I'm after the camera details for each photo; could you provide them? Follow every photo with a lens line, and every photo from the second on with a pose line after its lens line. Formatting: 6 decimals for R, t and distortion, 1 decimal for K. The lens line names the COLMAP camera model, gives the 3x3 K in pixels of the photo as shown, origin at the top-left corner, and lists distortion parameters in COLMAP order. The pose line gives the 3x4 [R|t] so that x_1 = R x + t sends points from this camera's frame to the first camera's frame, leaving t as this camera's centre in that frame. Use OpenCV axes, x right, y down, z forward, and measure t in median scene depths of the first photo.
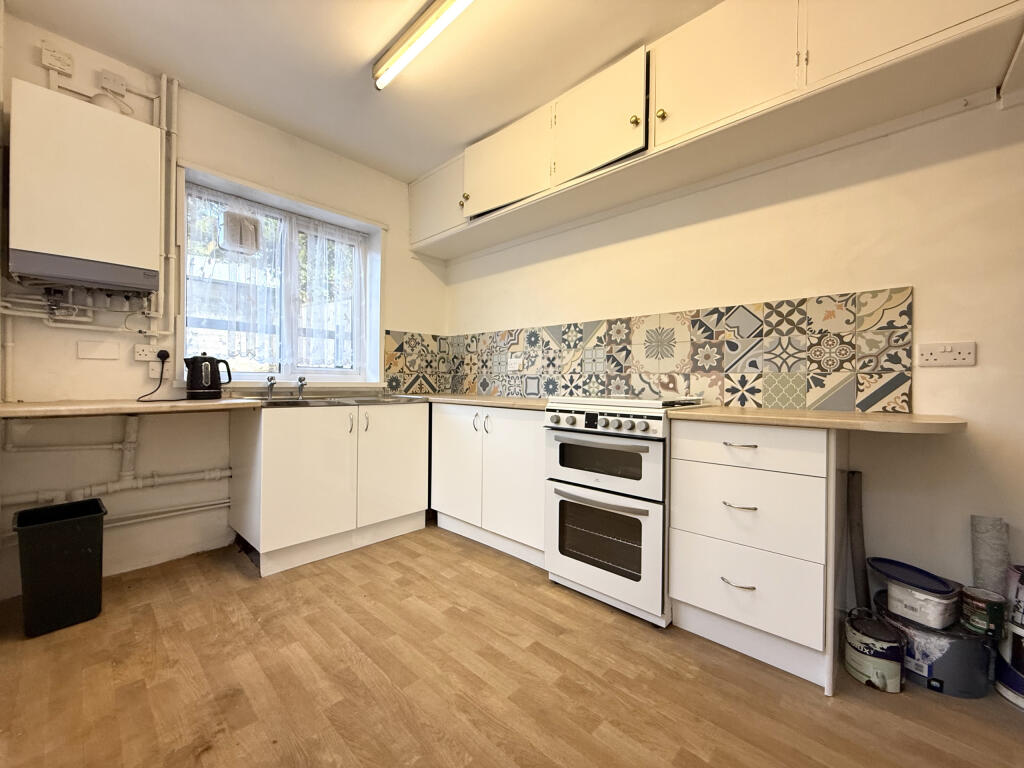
lens RADIAL K [[409.3, 0, 508.3], [0, 409.3, 382.7], [0, 0, 1]] dist [0.000668, 0.000345]
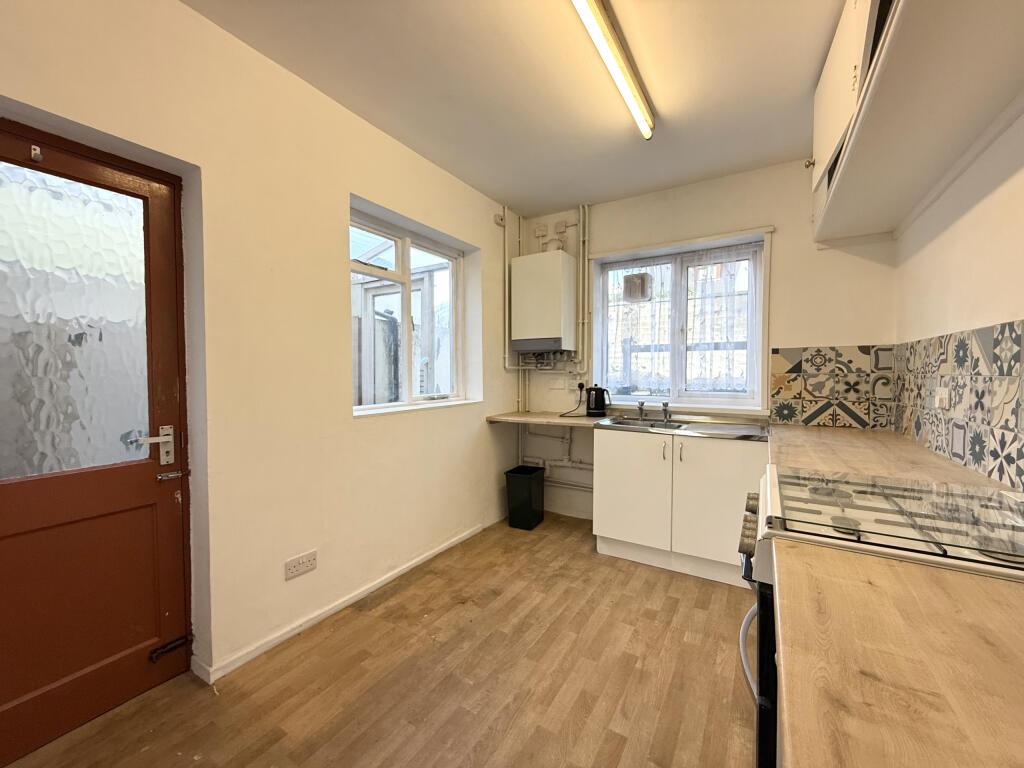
lens RADIAL K [[409.3, 0, 508.3], [0, 409.3, 382.7], [0, 0, 1]] dist [0.000668, 0.000345]
pose [[0.195652, 0.014308, -0.980569, 0.537451], [0.000540, 0.999892, 0.014697, -0.087616], [0.980673, -0.003405, 0.195623, 0.360616]]
